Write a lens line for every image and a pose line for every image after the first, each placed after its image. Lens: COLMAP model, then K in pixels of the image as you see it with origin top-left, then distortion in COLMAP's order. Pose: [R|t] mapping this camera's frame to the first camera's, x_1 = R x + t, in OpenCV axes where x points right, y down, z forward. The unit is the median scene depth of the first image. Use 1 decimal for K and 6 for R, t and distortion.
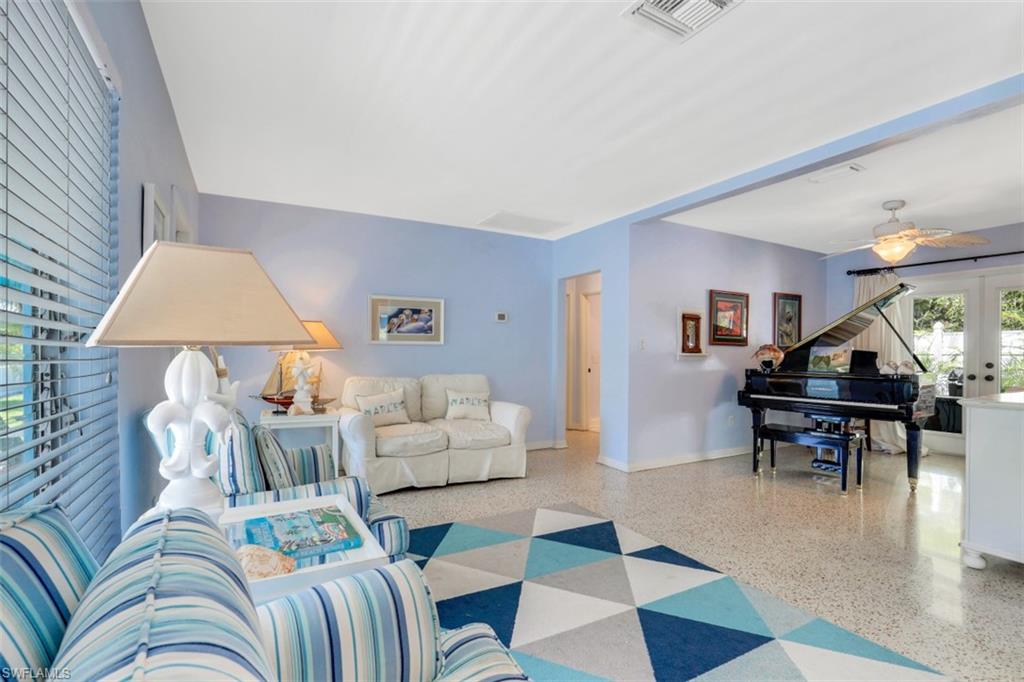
lens RADIAL K [[466.1, 0, 496.1], [0, 466.1, 349.0], [0, 0, 1]] dist [-0.017113, -0.000217]
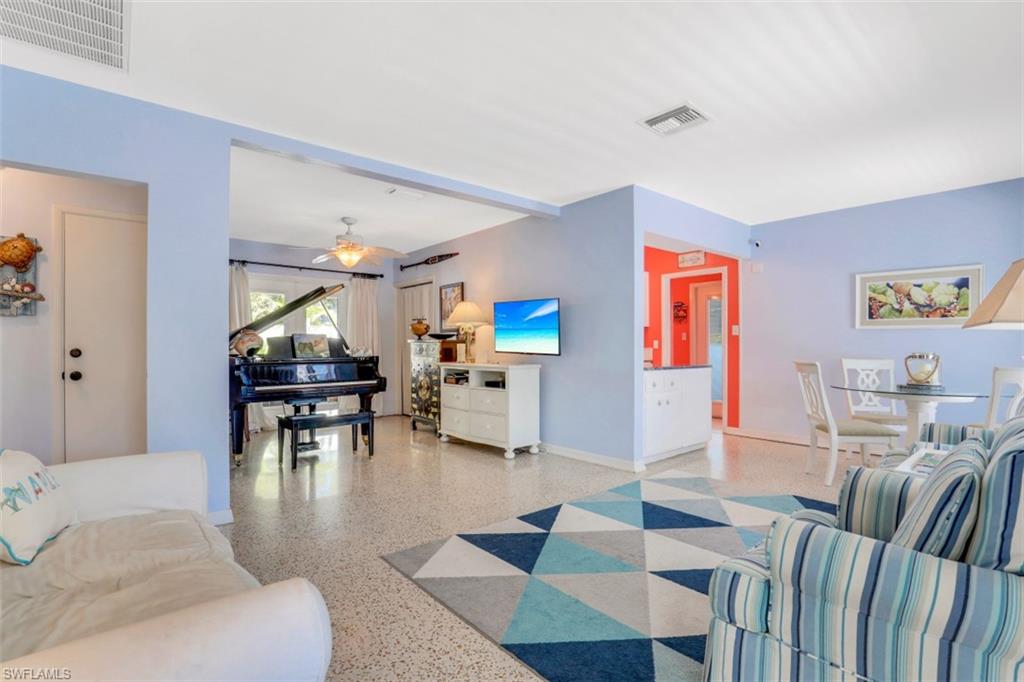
lens RADIAL K [[481.3, 0, 504.7], [0, 481.3, 345.6], [0, 0, 1]] dist [-0.022415, -0.000394]
pose [[-0.206773, -0.002798, 0.978385, -0.685418], [-0.009498, 0.999955, 0.000853, 0.026422], [-0.978343, -0.009116, -0.206790, 1.207339]]
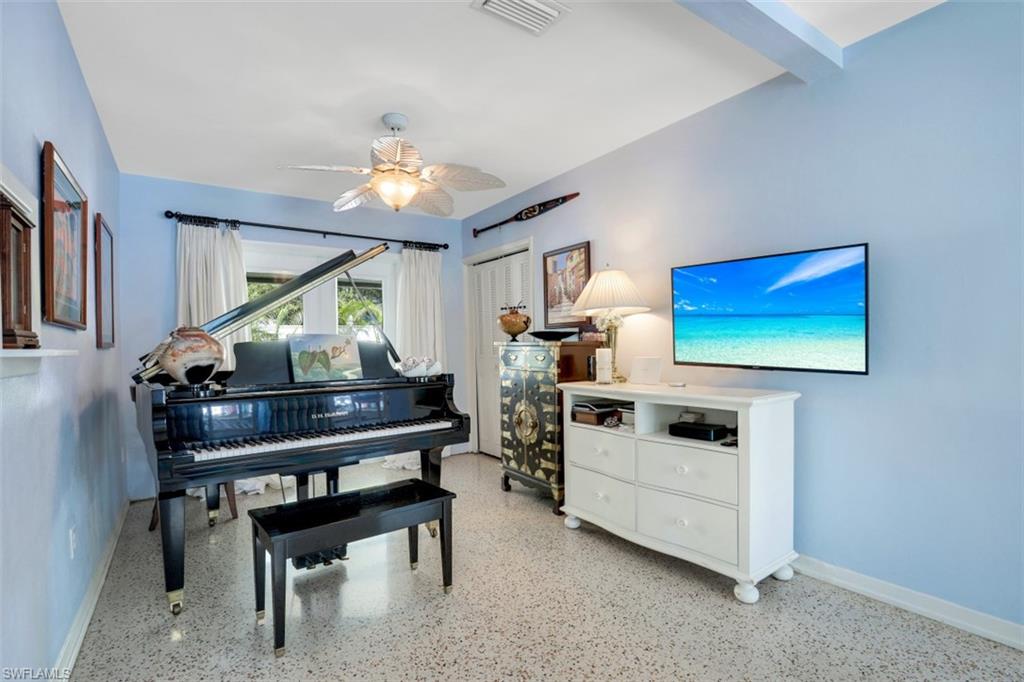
lens RADIAL K [[481.3, 0, 504.7], [0, 481.3, 345.6], [0, 0, 1]] dist [-0.022415, -0.000394]
pose [[-0.107345, -0.001949, 0.994220, 0.214019], [0.005795, 0.999980, 0.002586, 0.013358], [-0.994205, 0.006039, -0.107332, 1.298403]]
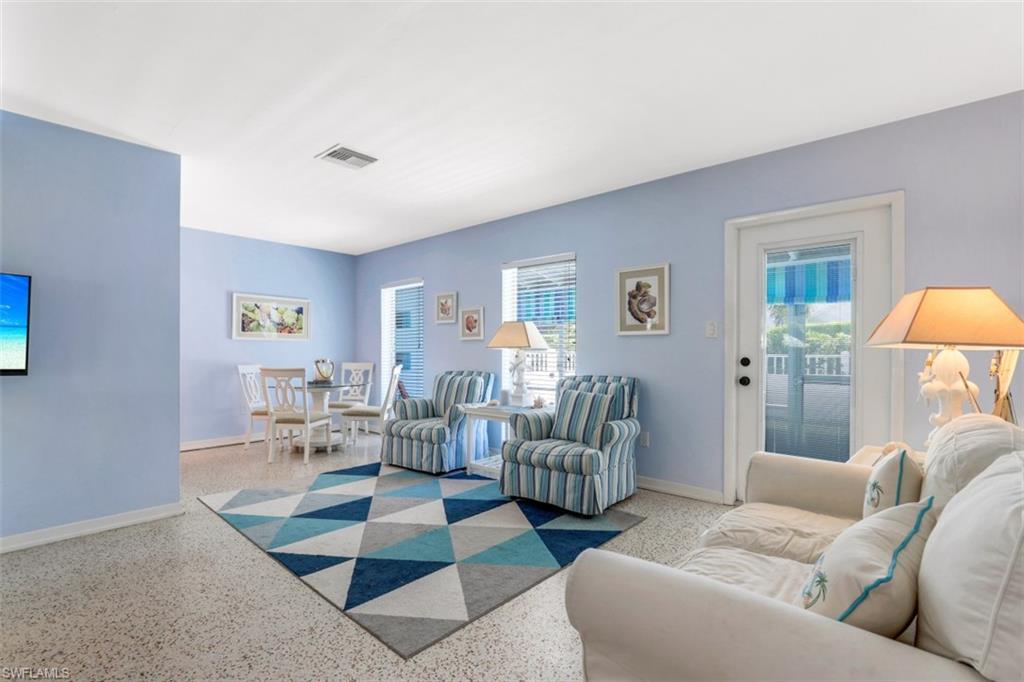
lens RADIAL K [[481.3, 0, 504.7], [0, 481.3, 345.6], [0, 0, 1]] dist [-0.022415, -0.000394]
pose [[-0.939948, -0.006626, -0.341253, 0.295604], [-0.000287, 0.999827, -0.018623, 0.019891], [0.341317, -0.017407, -0.939787, 1.867428]]
